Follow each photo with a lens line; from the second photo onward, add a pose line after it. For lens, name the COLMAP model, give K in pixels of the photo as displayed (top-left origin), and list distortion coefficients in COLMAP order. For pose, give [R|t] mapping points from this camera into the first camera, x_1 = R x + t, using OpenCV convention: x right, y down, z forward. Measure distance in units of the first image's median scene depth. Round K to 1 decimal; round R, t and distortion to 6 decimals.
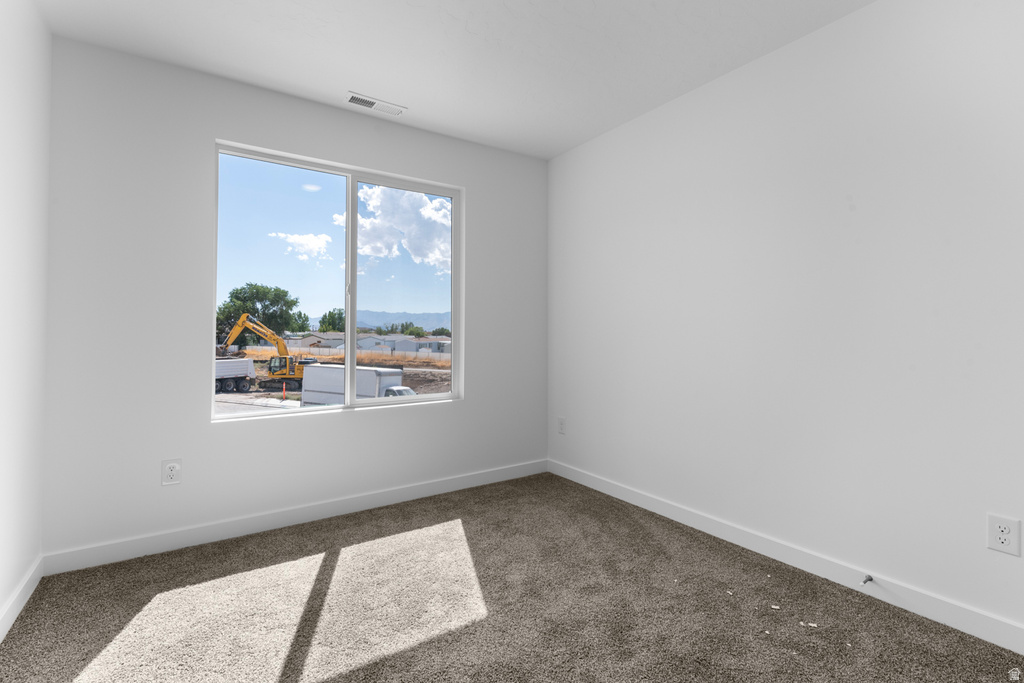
lens RADIAL K [[463.3, 0, 511.2], [0, 463.3, 334.3], [0, 0, 1]] dist [-0.000622, -0.000060]
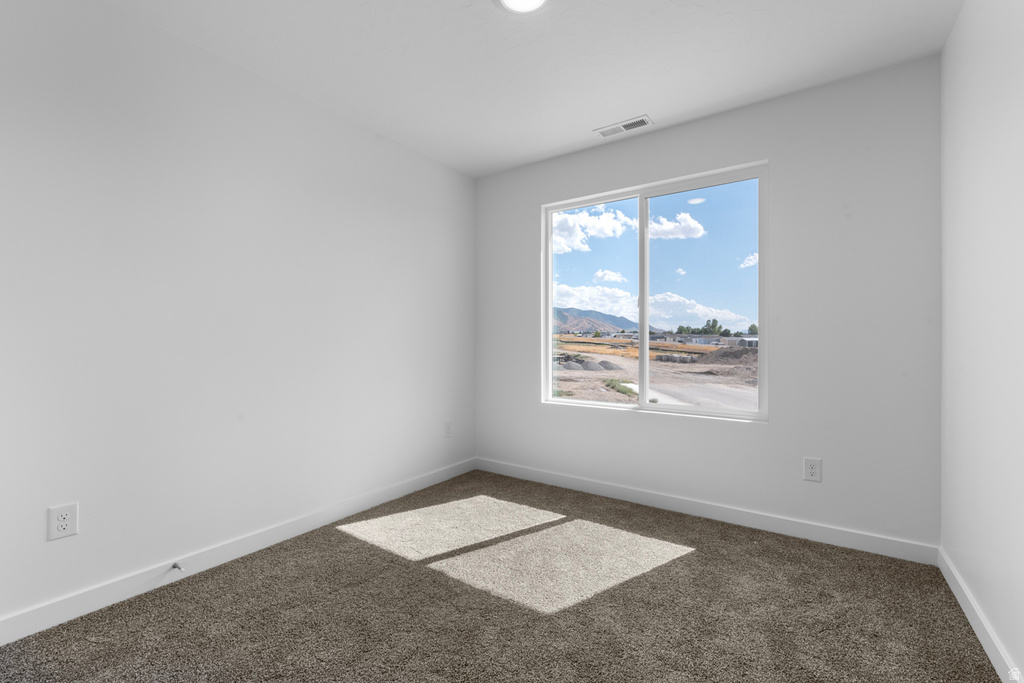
lens RADIAL K [[441.0, 0, 512.0], [0, 441.0, 341.5], [0, 0, 1]] dist [0.000979, 0.000068]
pose [[0.359239, 0.001444, -0.933245, 0.596711], [0.001480, 0.999997, 0.002117, 0.000985], [0.933245, -0.002142, 0.359235, 0.404306]]
